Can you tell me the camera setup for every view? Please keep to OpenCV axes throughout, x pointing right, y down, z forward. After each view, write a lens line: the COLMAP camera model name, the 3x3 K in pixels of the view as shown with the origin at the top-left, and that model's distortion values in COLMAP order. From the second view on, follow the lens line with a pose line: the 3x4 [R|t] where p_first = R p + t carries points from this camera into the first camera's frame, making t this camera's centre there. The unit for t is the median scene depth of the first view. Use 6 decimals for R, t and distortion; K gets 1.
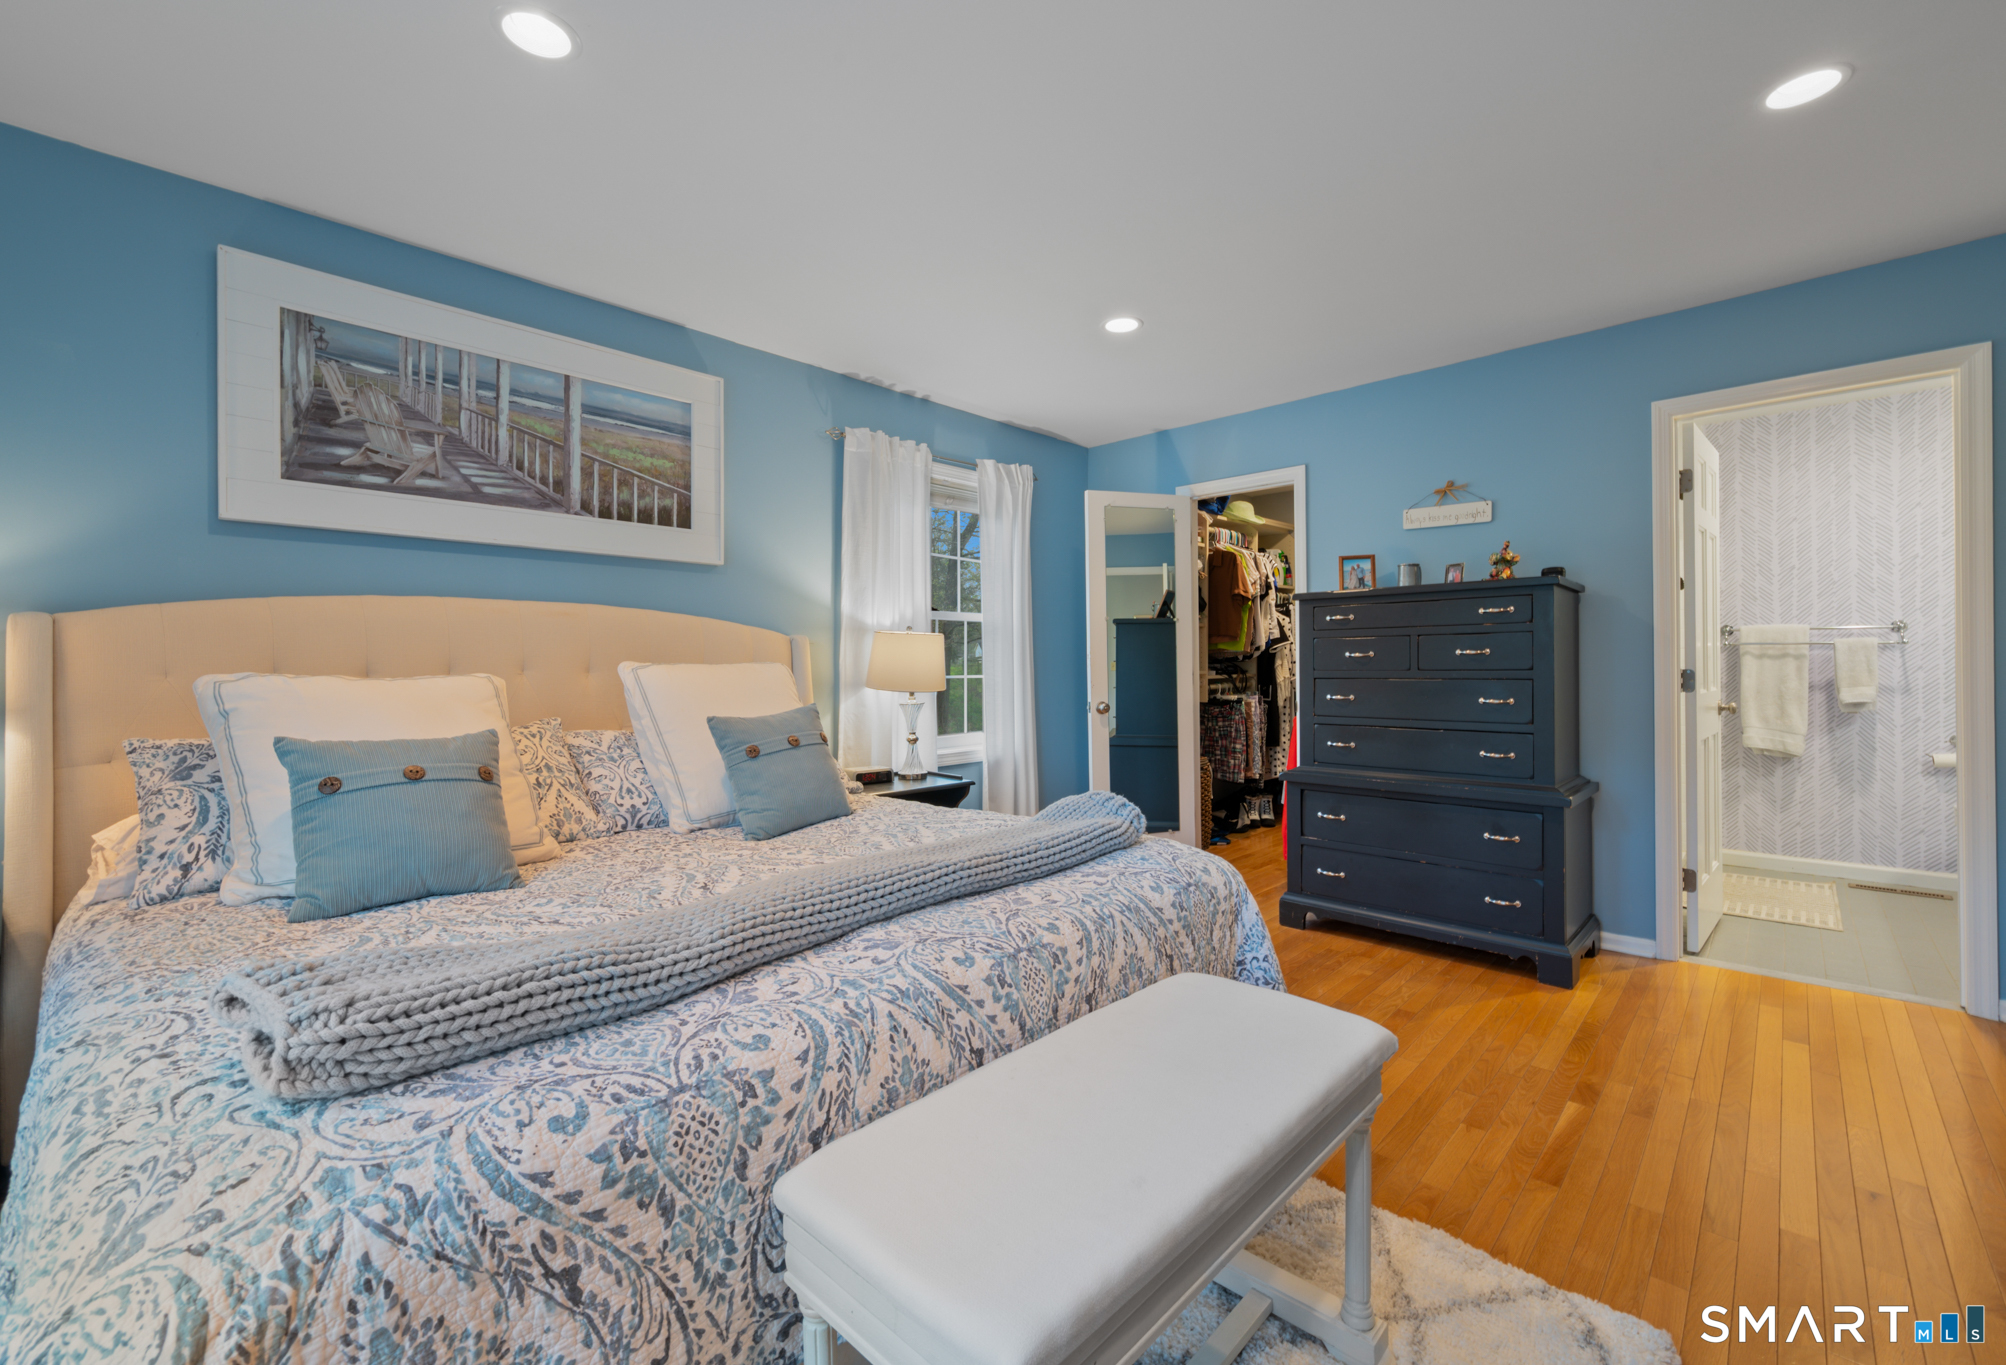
lens RADIAL K [[828.0, 0, 994.7], [0, 828.0, 666.0], [0, 0, 1]] dist [-0.000535, 0.000347]
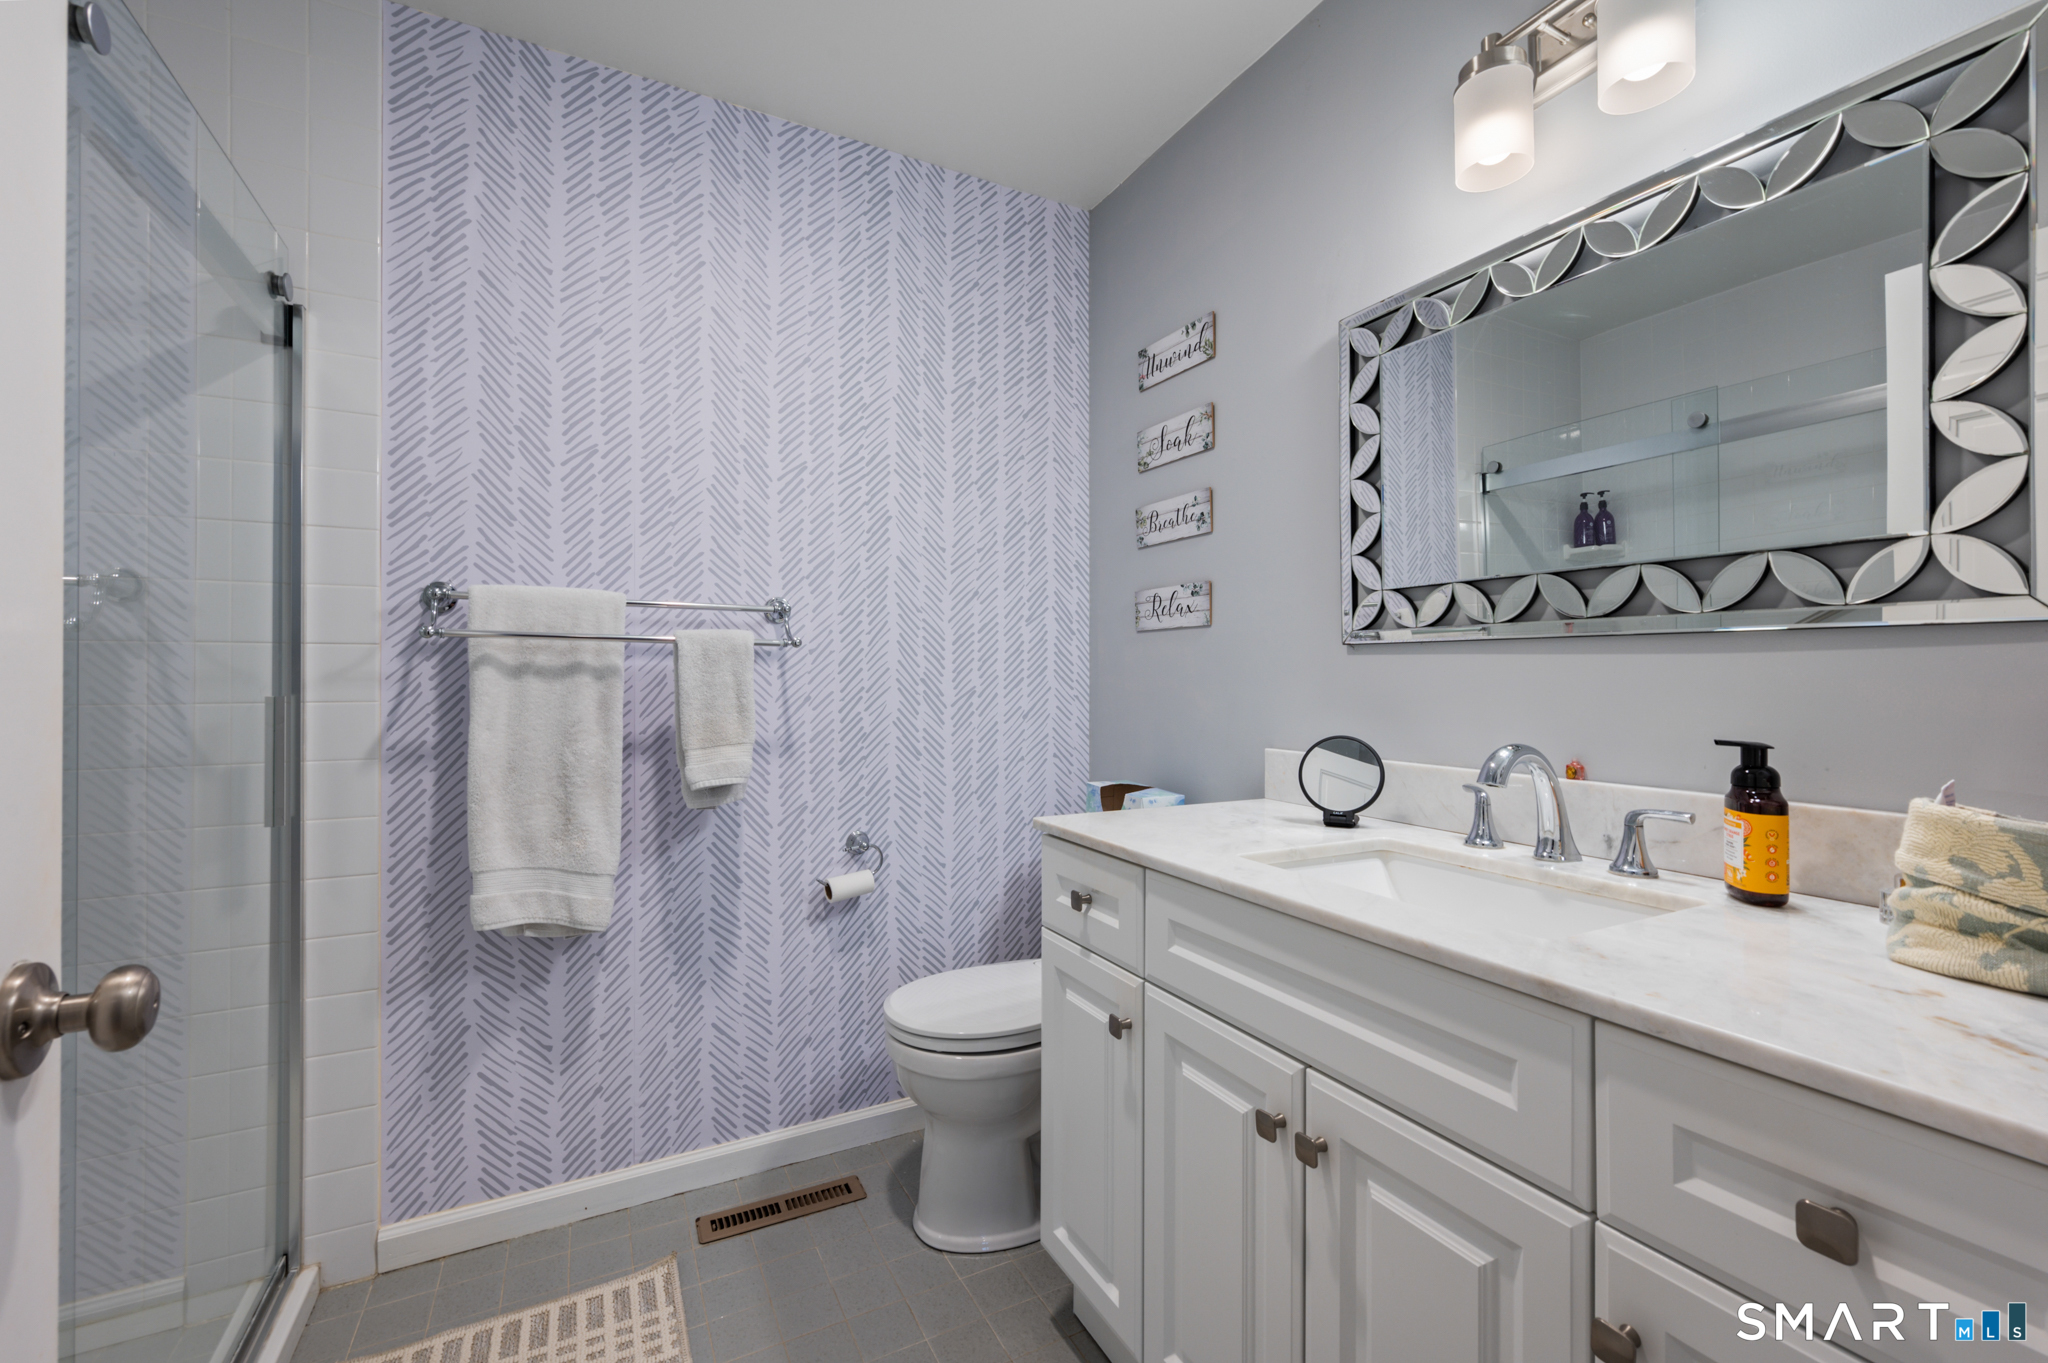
lens RADIAL K [[808.7, 0, 1030.7], [0, 808.7, 675.9], [0, 0, 1]] dist [-0.000416, -0.000128]
pose [[0.301345, 0.014273, 0.953408, 0.650791], [-0.001676, 0.999894, -0.014439, -0.004445], [-0.953514, 0.002754, 0.301338, 0.674583]]
